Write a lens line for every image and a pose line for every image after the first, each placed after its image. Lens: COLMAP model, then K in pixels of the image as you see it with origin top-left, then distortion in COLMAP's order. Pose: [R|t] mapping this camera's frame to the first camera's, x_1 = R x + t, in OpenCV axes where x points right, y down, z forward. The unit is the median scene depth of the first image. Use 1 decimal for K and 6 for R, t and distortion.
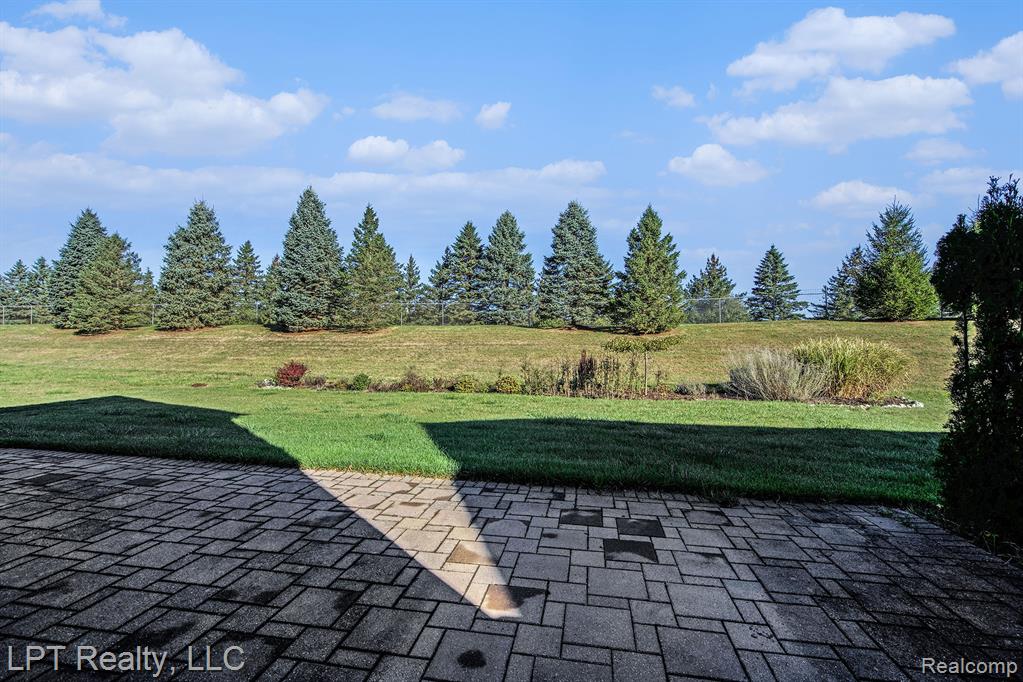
lens RADIAL K [[466.1, 0, 481.8], [0, 466.1, 338.6], [0, 0, 1]] dist [-0.001216, 0.002511]
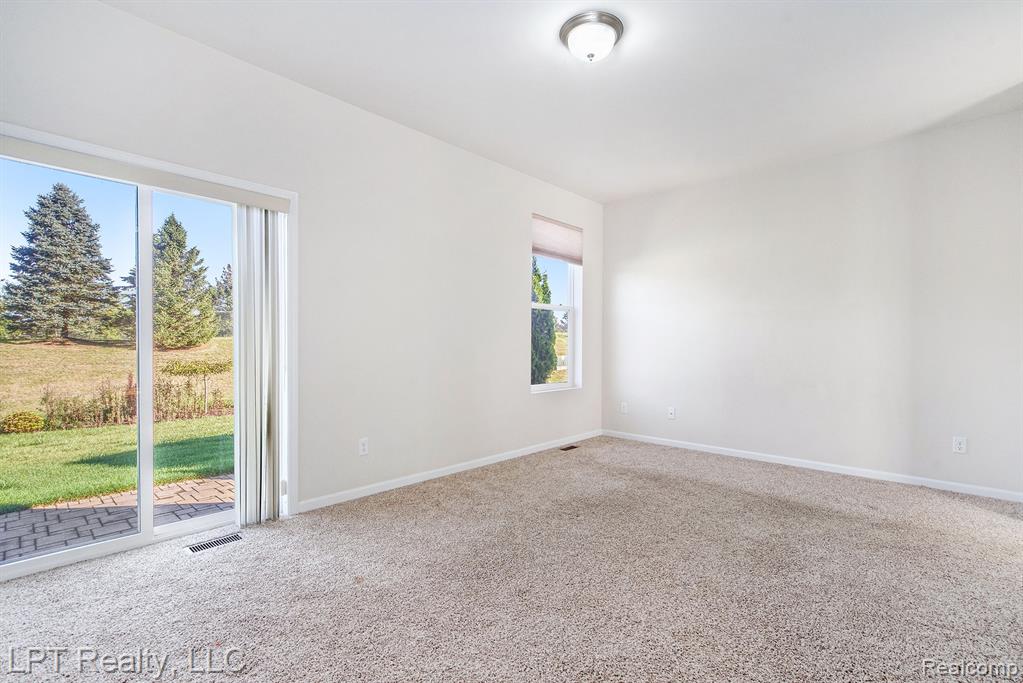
lens RADIAL K [[466.1, 0, 509.0], [0, 466.1, 347.5], [0, 0, 1]] dist [-0.001216, 0.002511]
pose [[0.528586, -0.009485, 0.848827, -0.090850], [0.004541, 0.999955, 0.008346, -0.017642], [-0.848868, -0.000557, 0.528605, -0.087511]]
